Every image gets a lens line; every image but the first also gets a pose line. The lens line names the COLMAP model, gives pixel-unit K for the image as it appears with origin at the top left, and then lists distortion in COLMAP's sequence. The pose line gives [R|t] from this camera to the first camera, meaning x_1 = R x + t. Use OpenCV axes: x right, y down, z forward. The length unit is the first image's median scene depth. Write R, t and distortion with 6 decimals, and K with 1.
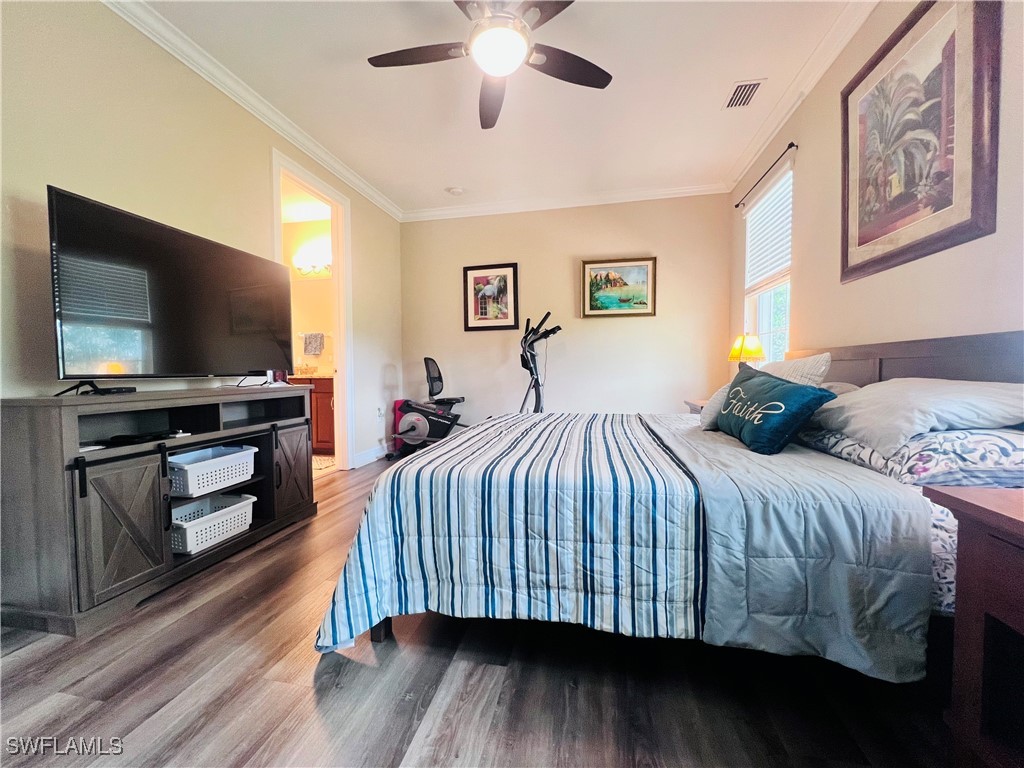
lens RADIAL K [[414.7, 0, 509.7], [0, 414.7, 383.7], [0, 0, 1]] dist [-0.002162, 0.000276]
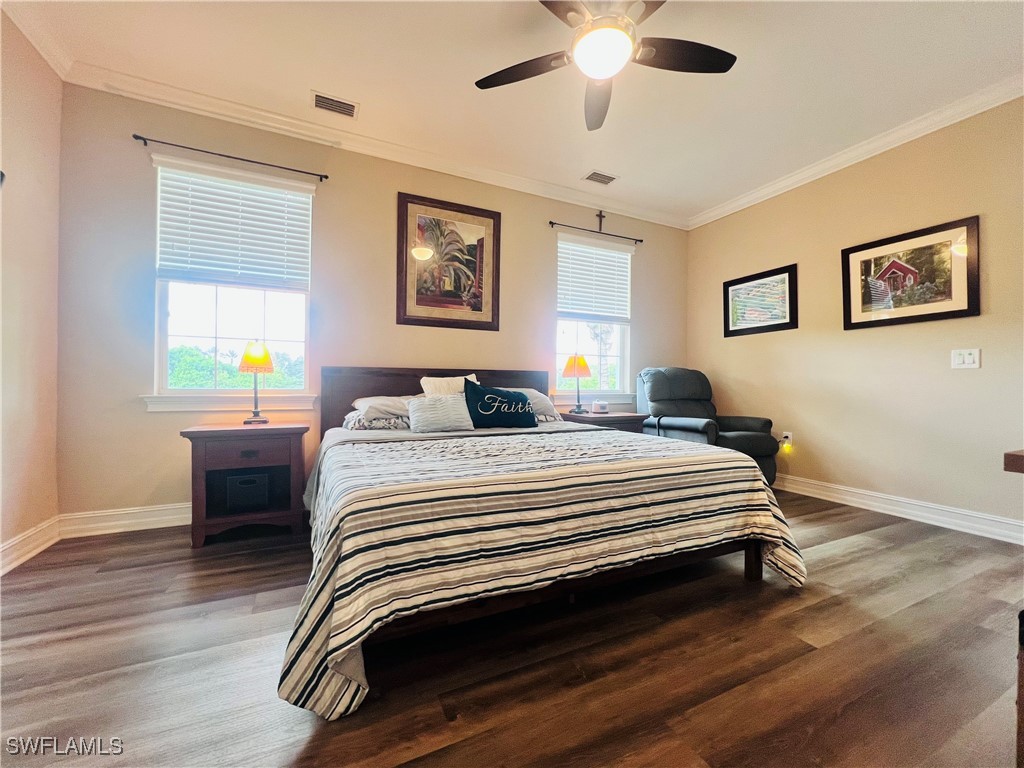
lens RADIAL K [[414.7, 0, 509.7], [0, 414.7, 383.7], [0, 0, 1]] dist [-0.002162, 0.000276]
pose [[-0.593125, 0.010659, 0.805040, -0.765338], [0.026363, 0.999633, 0.006187, -0.042359], [-0.804678, 0.024893, -0.593189, 2.011165]]
